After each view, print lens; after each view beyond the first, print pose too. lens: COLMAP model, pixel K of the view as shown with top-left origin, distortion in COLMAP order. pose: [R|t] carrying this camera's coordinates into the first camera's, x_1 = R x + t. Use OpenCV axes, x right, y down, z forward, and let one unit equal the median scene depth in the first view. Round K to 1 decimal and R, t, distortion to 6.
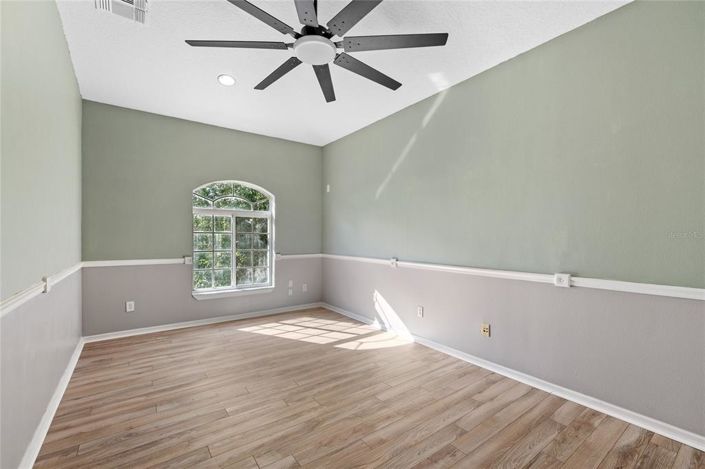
lens RADIAL K [[302.2, 0, 353.9], [0, 302.2, 234.1], [0, 0, 1]] dist [0.000337, 0.000088]
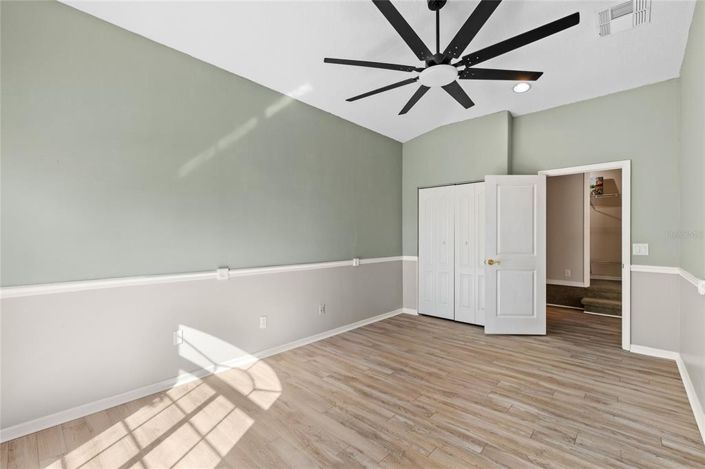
lens RADIAL K [[302.2, 0, 353.9], [0, 302.2, 234.1], [0, 0, 1]] dist [0.000337, 0.000088]
pose [[-0.196828, 0.010013, 0.980387, -0.839042], [-0.009293, 0.999884, -0.012078, 0.006875], [-0.980394, -0.011488, -0.196712, 1.086987]]
